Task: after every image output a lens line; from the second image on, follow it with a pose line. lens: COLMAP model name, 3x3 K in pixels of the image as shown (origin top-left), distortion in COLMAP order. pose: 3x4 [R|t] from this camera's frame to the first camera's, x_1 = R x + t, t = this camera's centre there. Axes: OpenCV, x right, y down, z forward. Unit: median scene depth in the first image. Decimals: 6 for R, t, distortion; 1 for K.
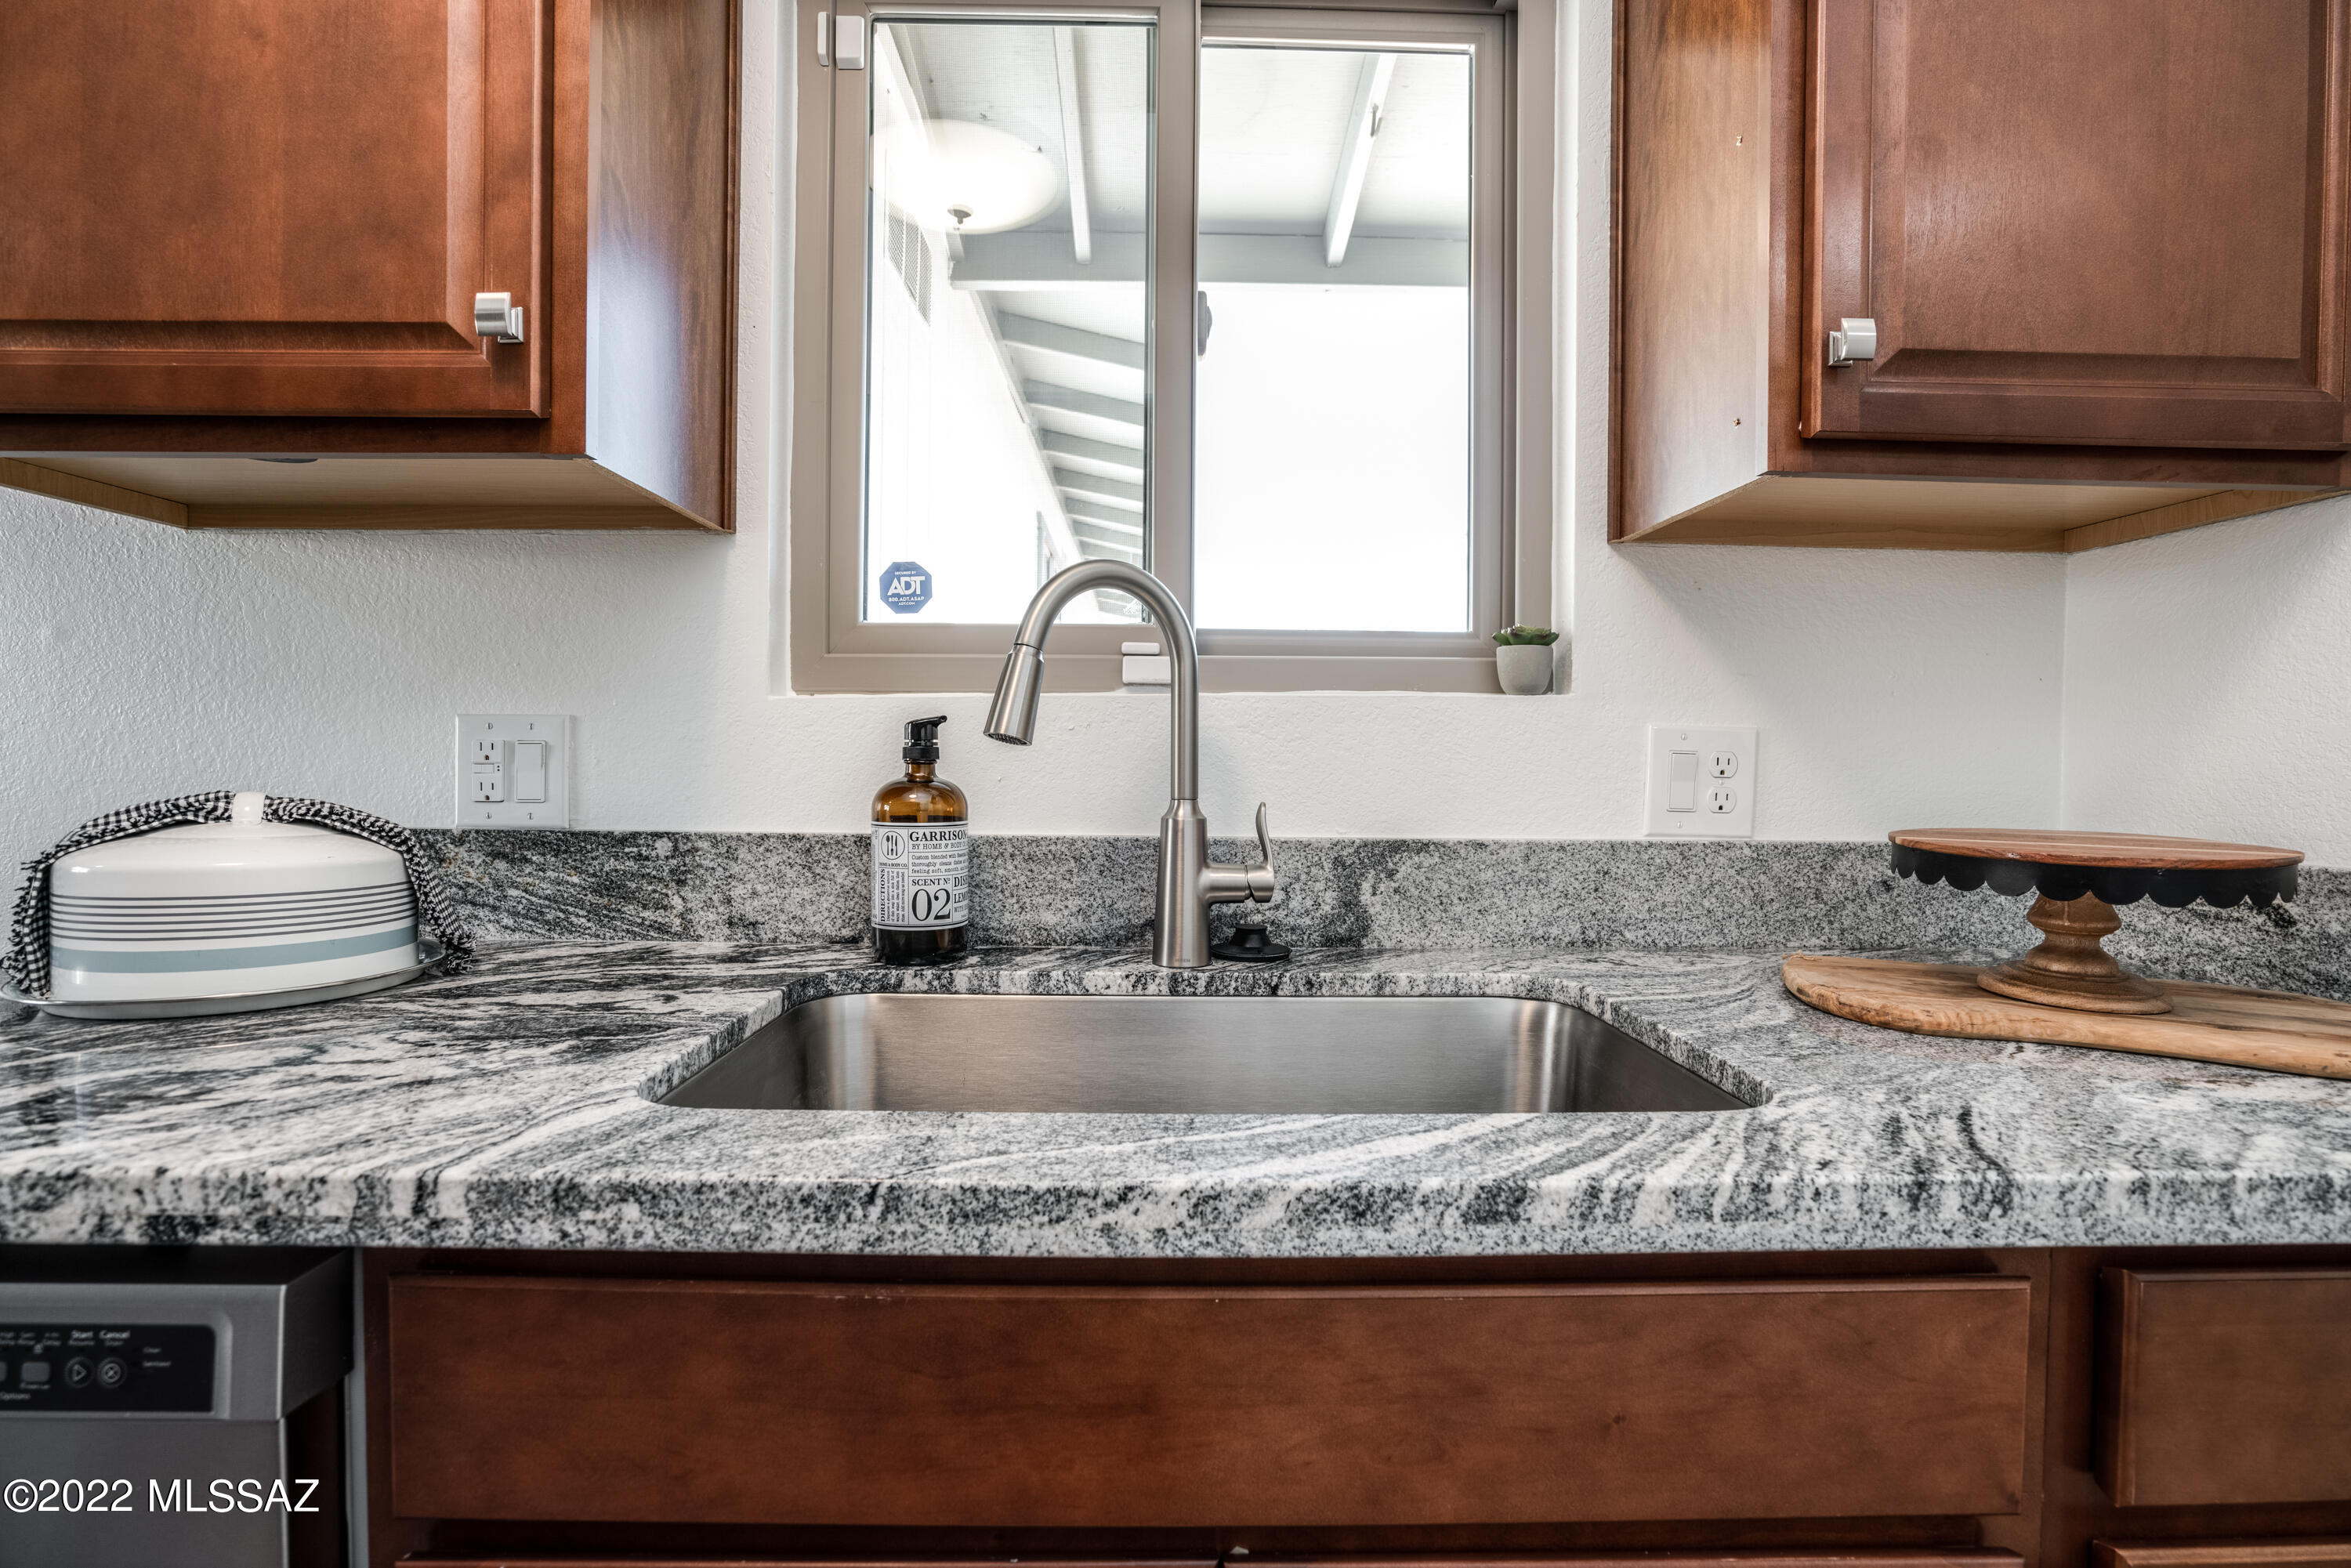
lens RADIAL K [[1077.6, 0, 1174.9], [0, 1077.6, 784.4], [0, 0, 1]] dist [-0.061488, 0.024891]
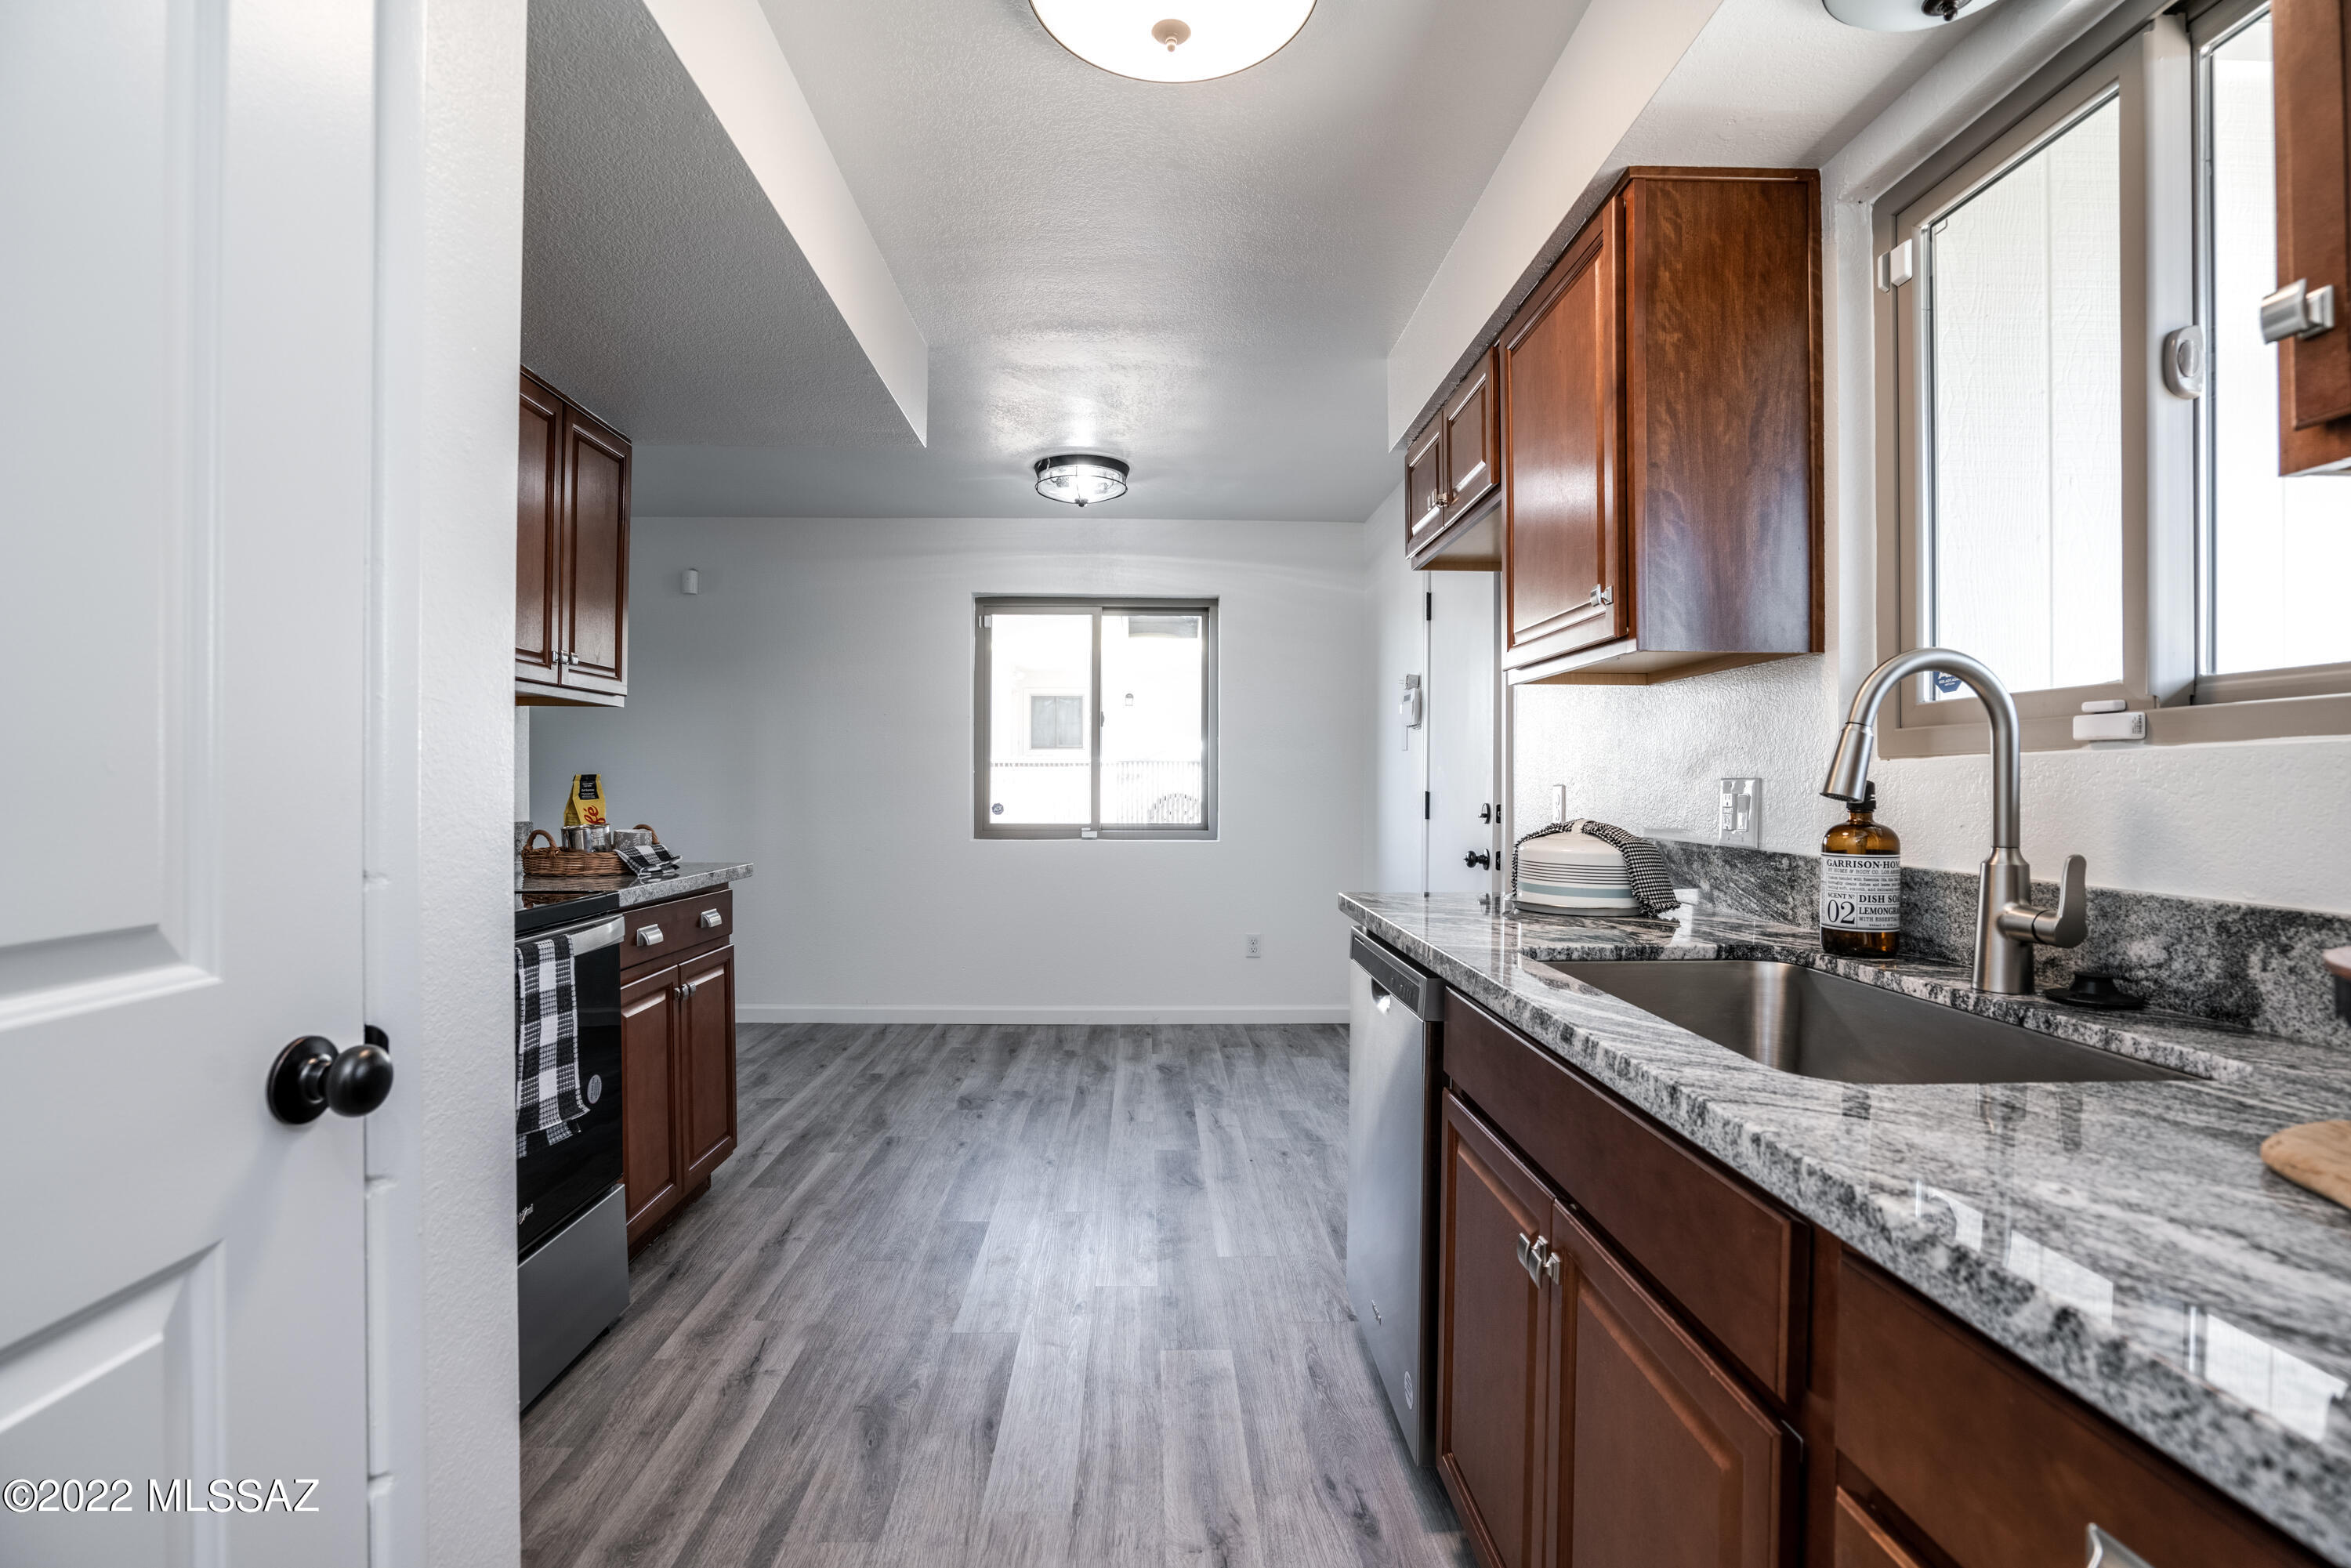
lens RADIAL K [[1082.7, 0, 1180.3], [0, 1082.7, 786.6], [0, 0, 1]] dist [-0.069194, 0.038962]
pose [[0.009219, -0.006091, -0.999939, 1.057152], [-0.025608, 0.999652, -0.006325, -0.019783], [0.999630, 0.025665, 0.009060, 0.104670]]
